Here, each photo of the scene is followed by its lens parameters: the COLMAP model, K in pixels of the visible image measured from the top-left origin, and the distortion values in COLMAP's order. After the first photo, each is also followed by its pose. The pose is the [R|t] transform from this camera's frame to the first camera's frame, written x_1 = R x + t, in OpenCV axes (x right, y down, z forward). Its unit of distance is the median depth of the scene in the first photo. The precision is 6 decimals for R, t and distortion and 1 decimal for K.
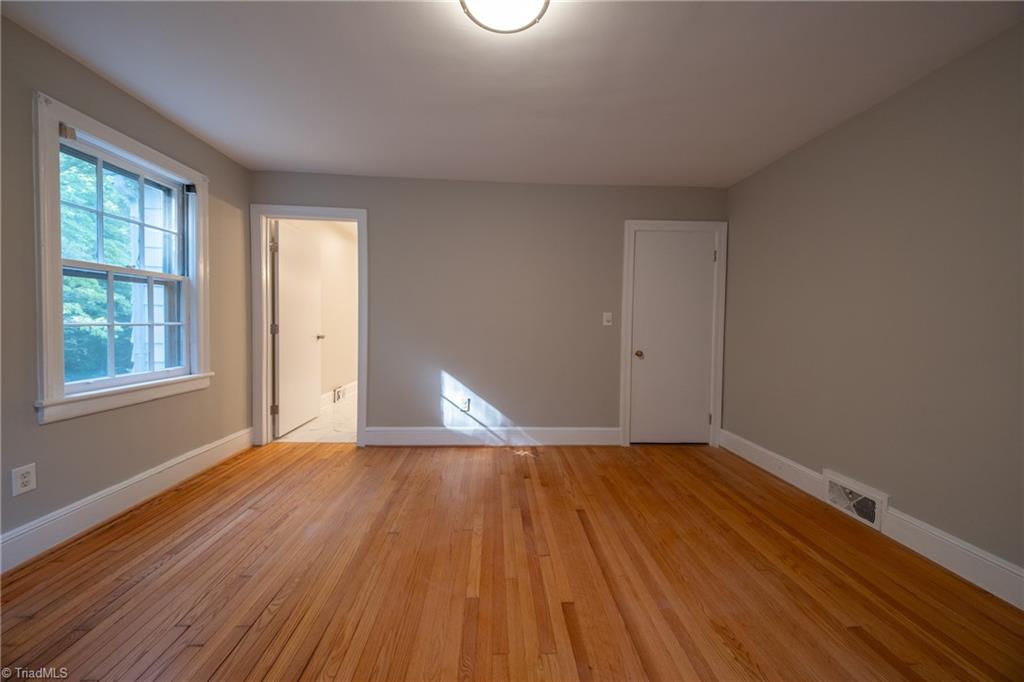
lens RADIAL K [[359.5, 0, 506.5], [0, 359.5, 325.3], [0, 0, 1]] dist [0.001641, -0.005065]
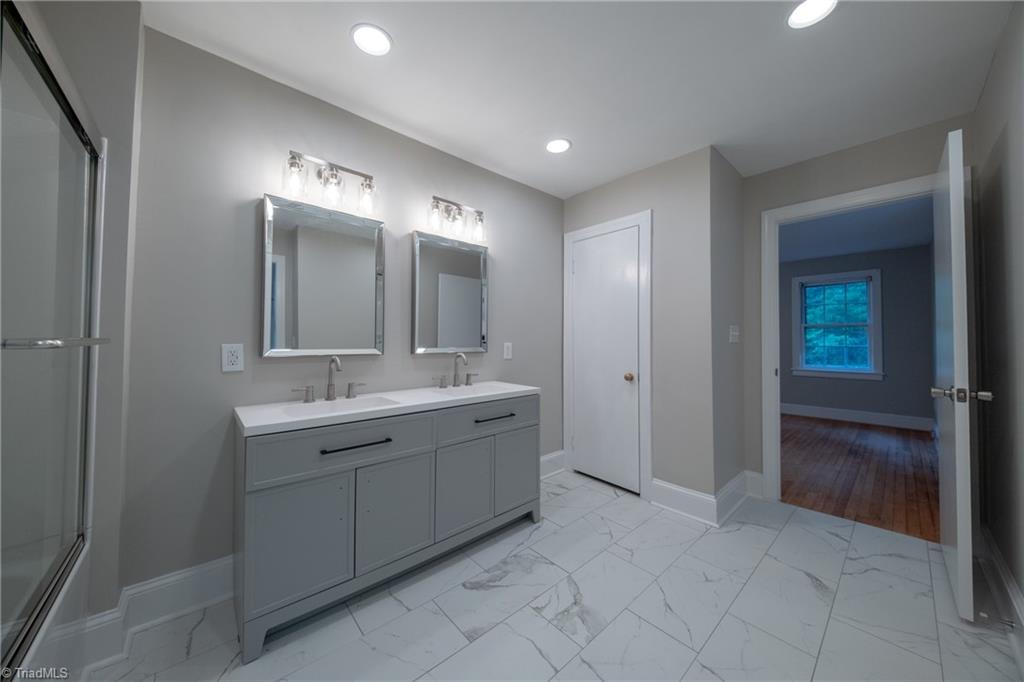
lens RADIAL K [[348.1, 0, 511.0], [0, 348.1, 326.7], [0, 0, 1]] dist [-0.000808, -0.000098]
pose [[-0.636049, -0.003677, 0.771640, -0.675557], [-0.014104, 0.999877, -0.006860, -0.057983], [-0.771520, -0.015246, -0.636023, 2.136710]]
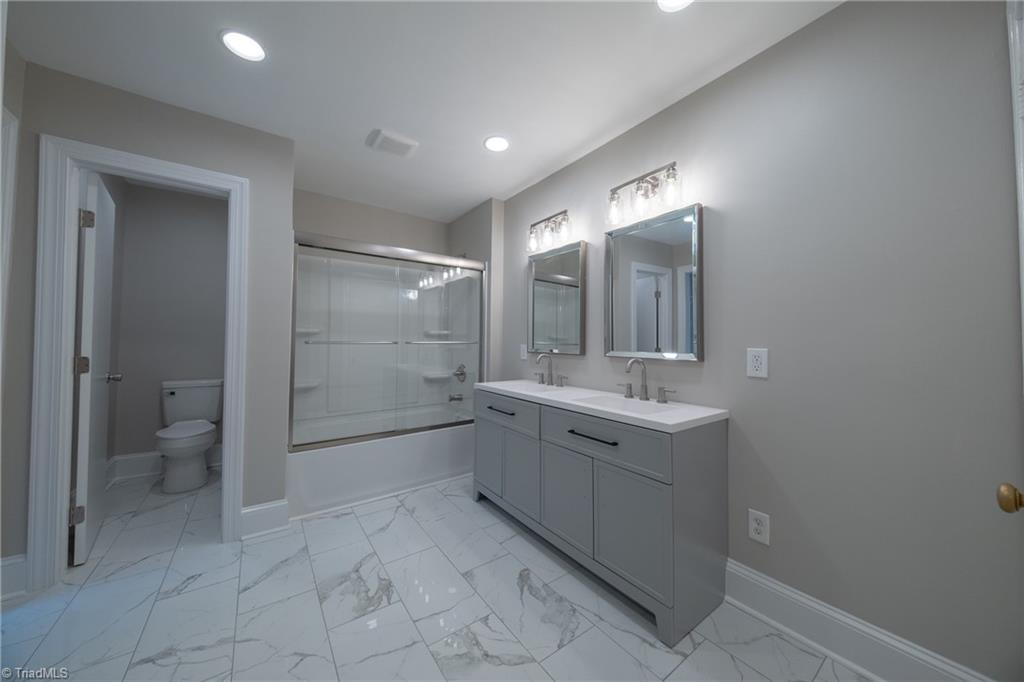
lens RADIAL K [[353.2, 0, 515.3], [0, 353.2, 335.9], [0, 0, 1]] dist [-0.000485, -0.006884]
pose [[0.831952, -0.003963, 0.554833, -0.548581], [0.015604, 0.999746, -0.016256, -0.037157], [-0.554628, 0.022182, 0.831803, 1.346936]]
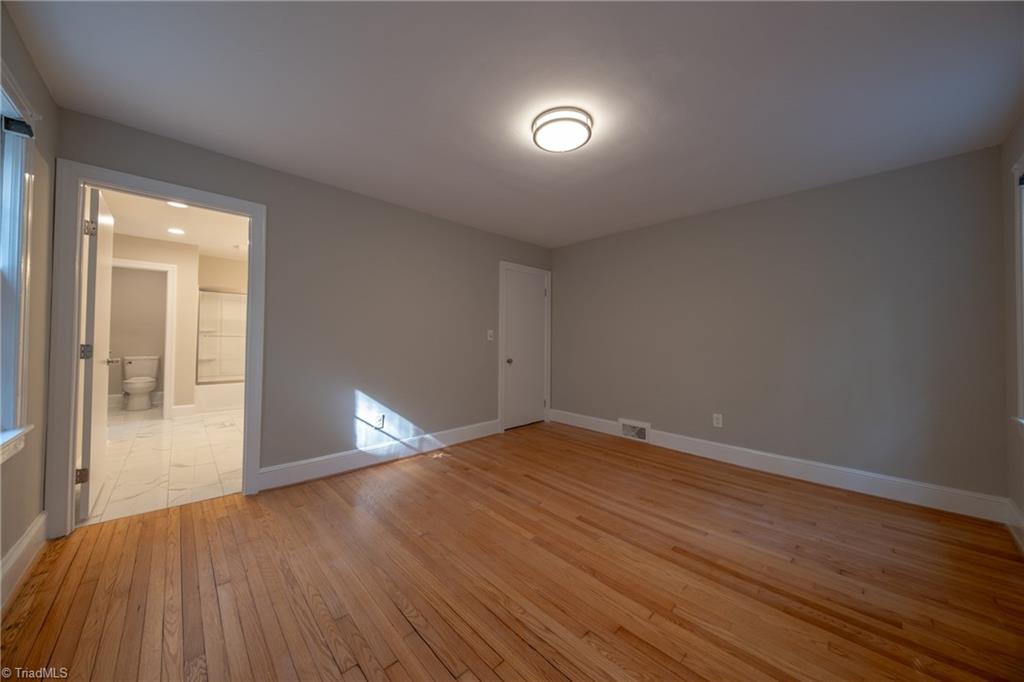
lens RADIAL K [[353.2, 0, 515.3], [0, 353.2, 335.9], [0, 0, 1]] dist [-0.000485, -0.006884]
pose [[0.747276, -0.002624, 0.664509, -0.509483], [0.012593, 0.999869, -0.010213, -0.004762], [-0.664395, 0.016000, 0.747210, 0.007599]]
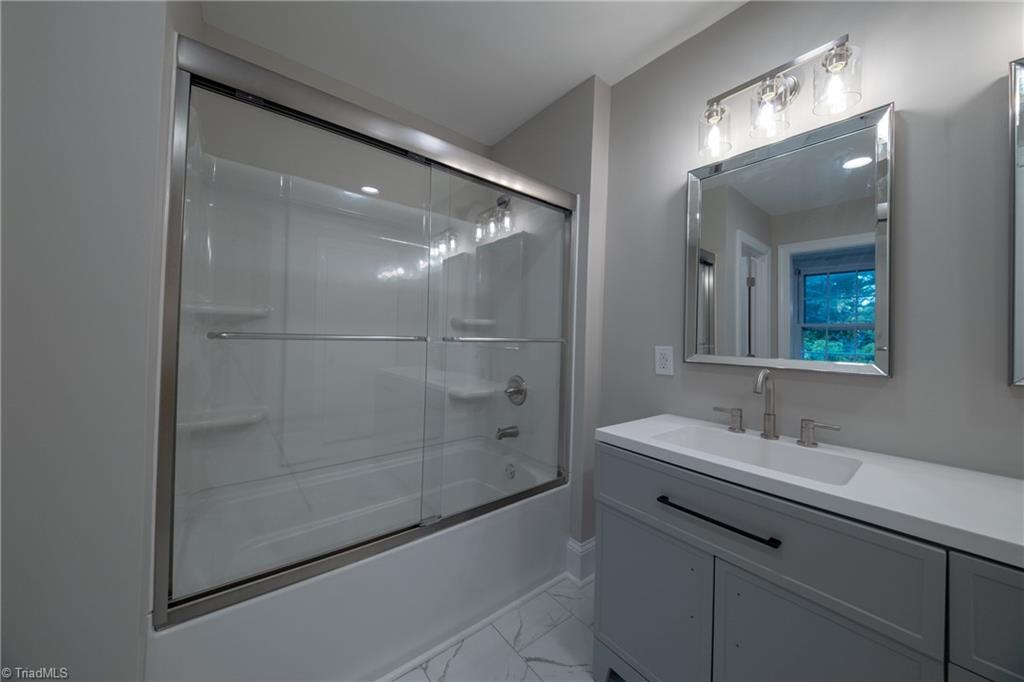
lens RADIAL K [[350.2, 0, 512.0], [0, 350.2, 341.0], [0, 0, 1]] dist [-0.000263, -0.006608]
pose [[0.807597, -0.001938, 0.589731, -0.466690], [-0.004068, 0.999953, 0.008857, -0.039775], [-0.589721, -0.009552, 0.807551, 1.854067]]
